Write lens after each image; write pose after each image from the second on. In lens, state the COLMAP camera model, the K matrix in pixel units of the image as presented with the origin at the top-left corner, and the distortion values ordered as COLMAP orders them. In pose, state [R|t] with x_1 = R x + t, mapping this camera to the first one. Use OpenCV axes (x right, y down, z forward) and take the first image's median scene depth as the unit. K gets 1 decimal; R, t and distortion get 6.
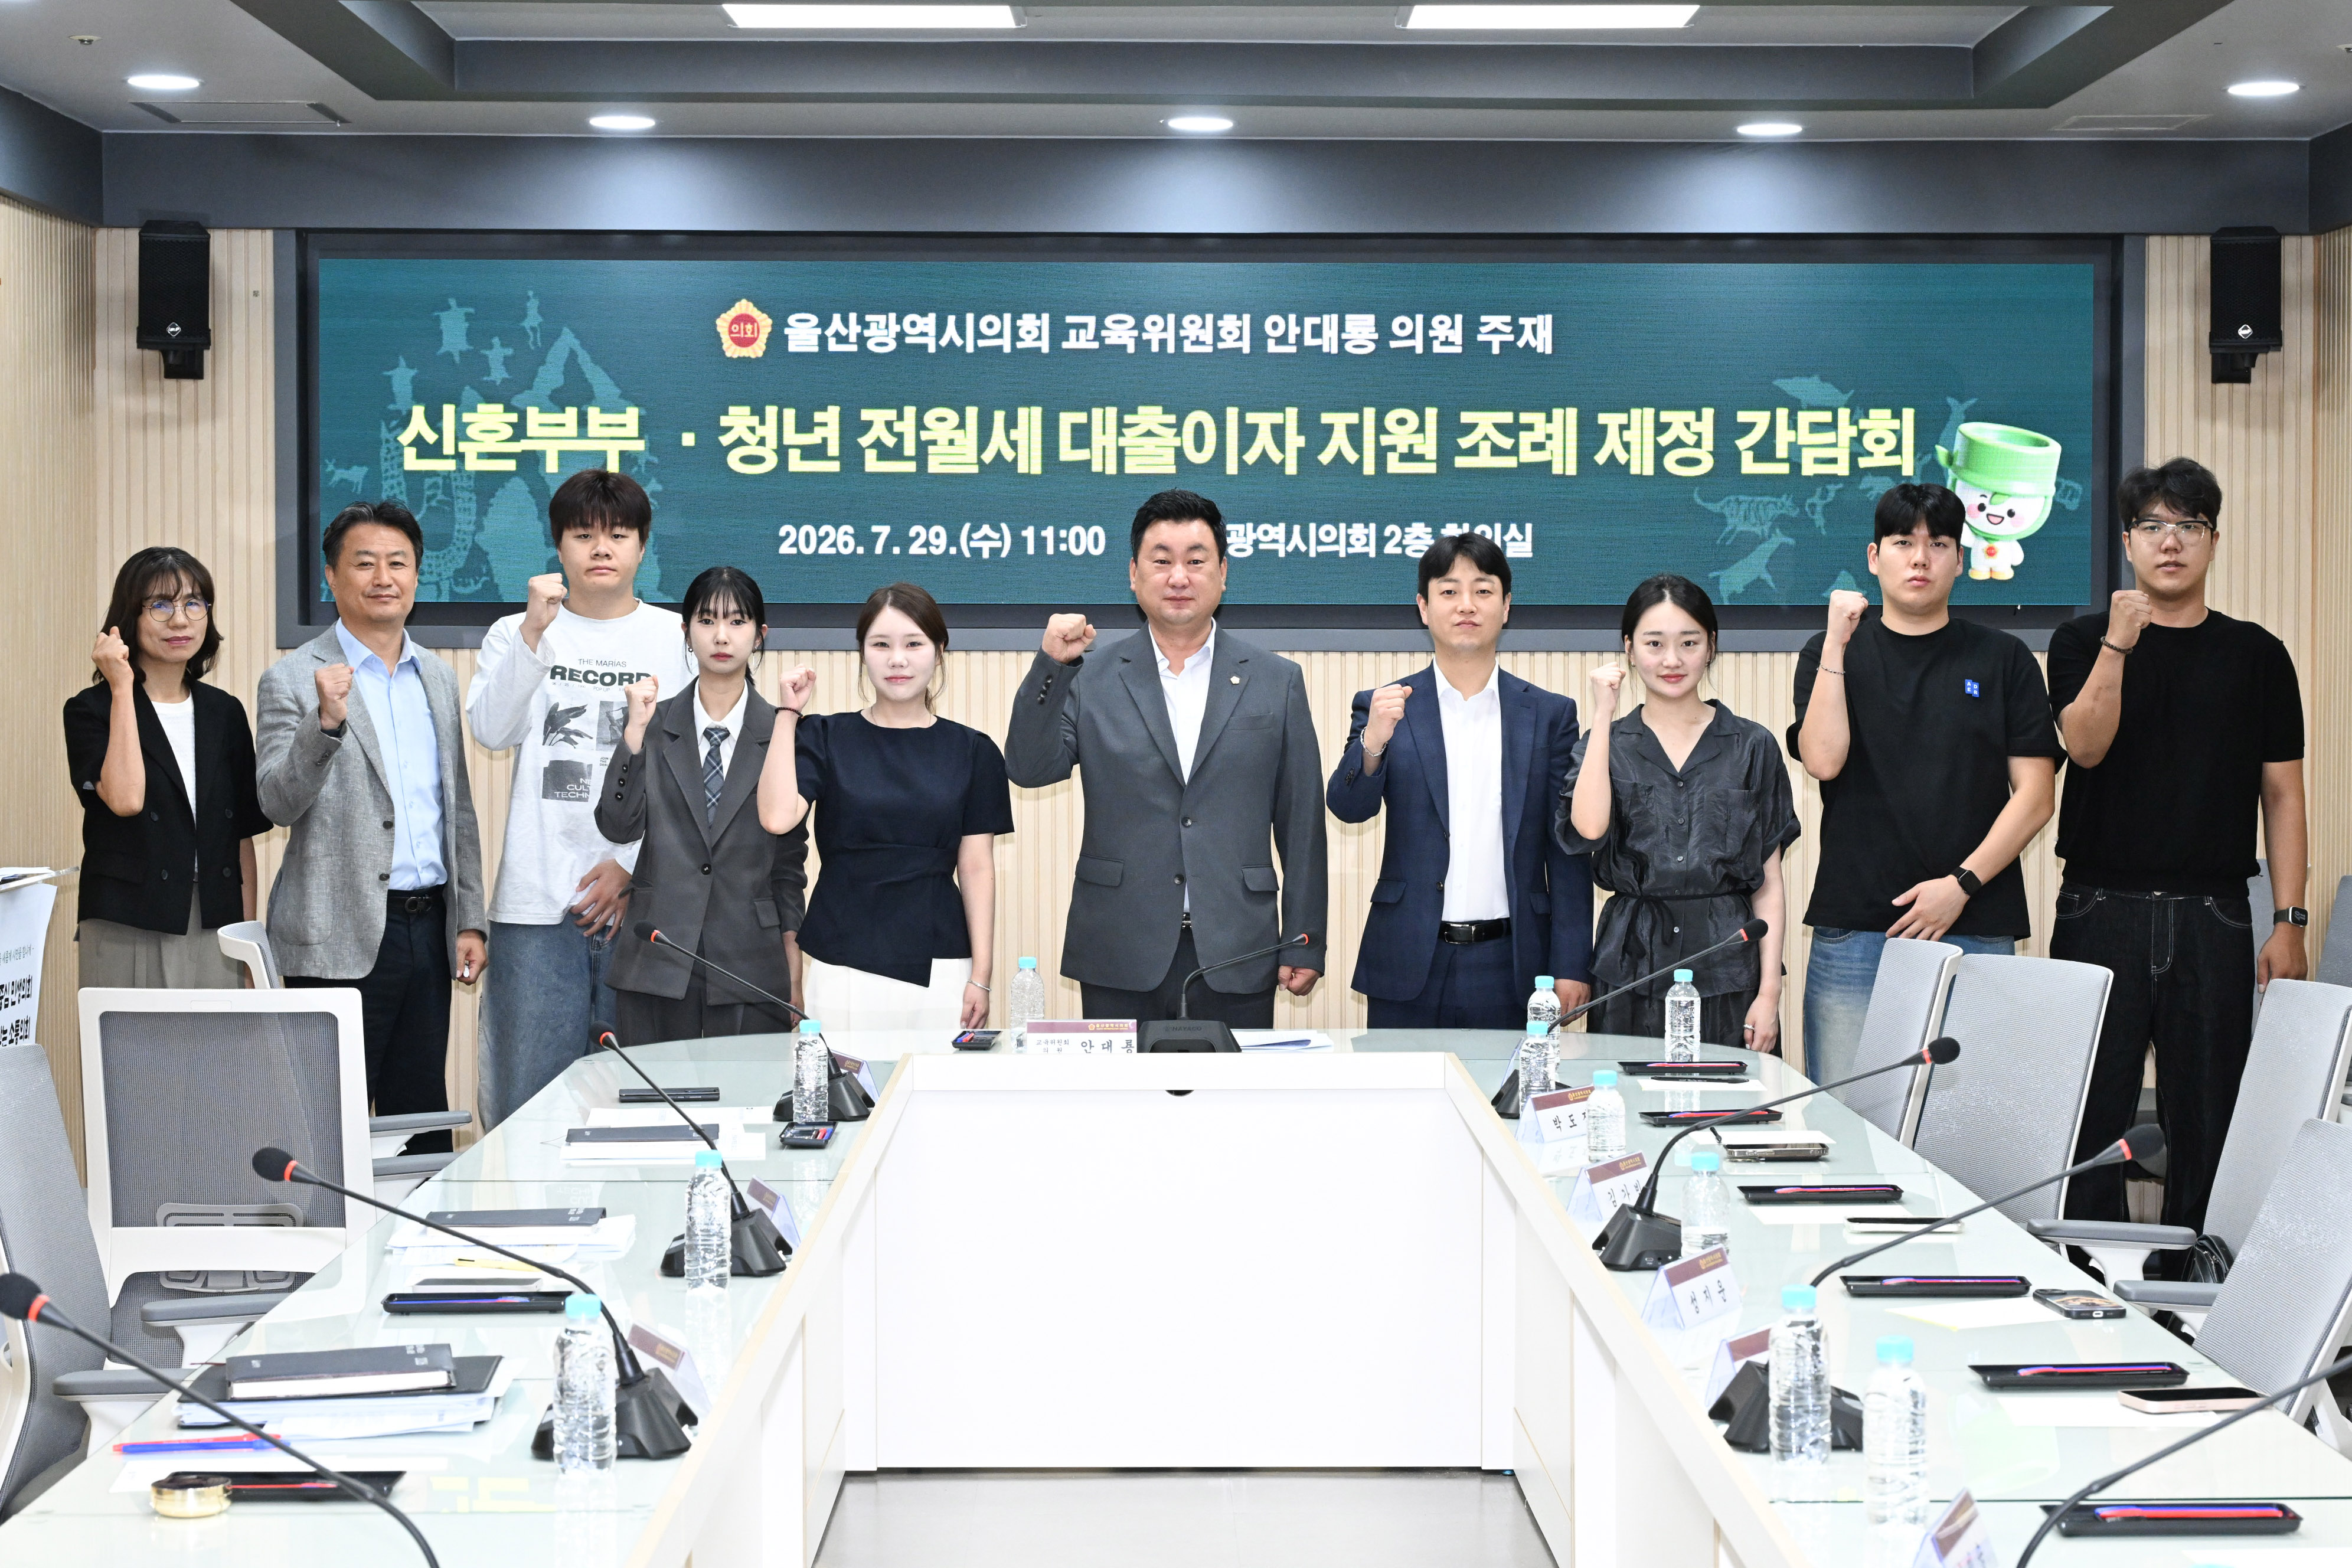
lens RADIAL K [[4336.2, 0, 1176.0], [0, 4336.2, 784.0], [0, 0, 1]] dist [0.003861, 0.098179]
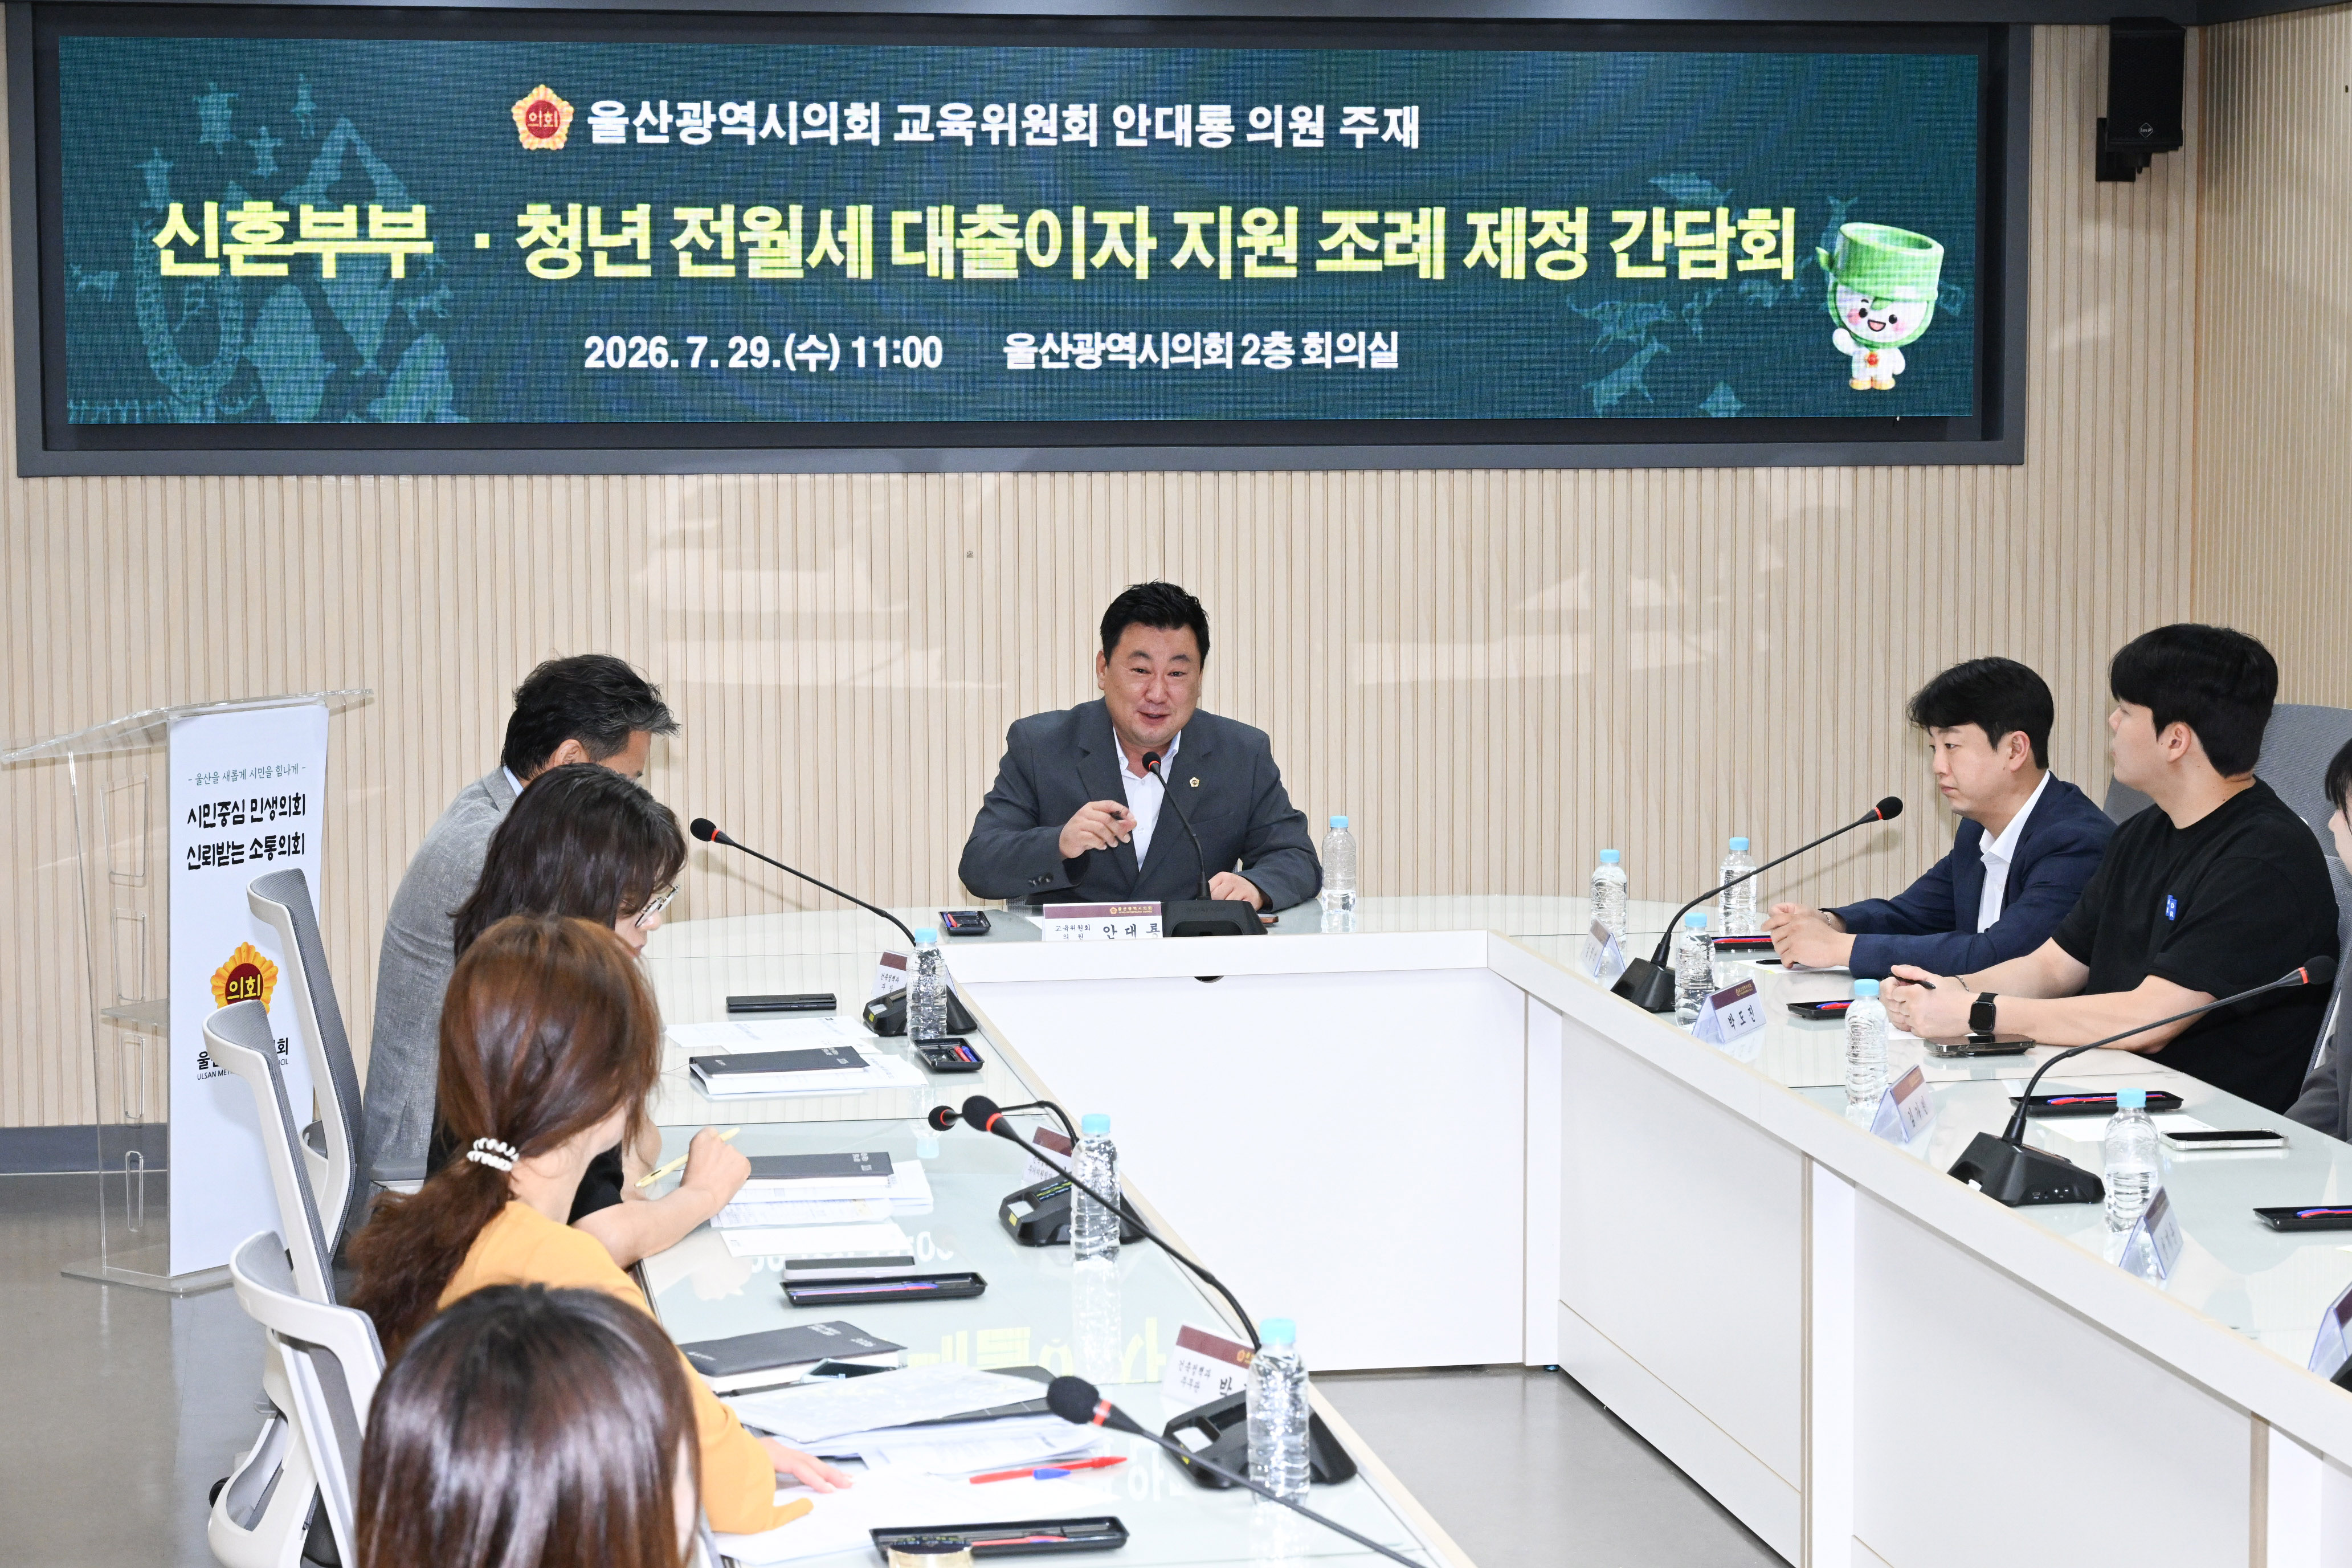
lens RADIAL K [[4763.3, 0, 1176.0], [0, 4763.3, 784.0], [0, 0, 1]] dist [0.018895, -0.074054]
pose [[0.986426, -0.018479, 0.163163, -0.133733], [0.009064, 0.998260, 0.058262, -0.023226], [-0.163955, -0.055993, 0.984877, -0.004593]]
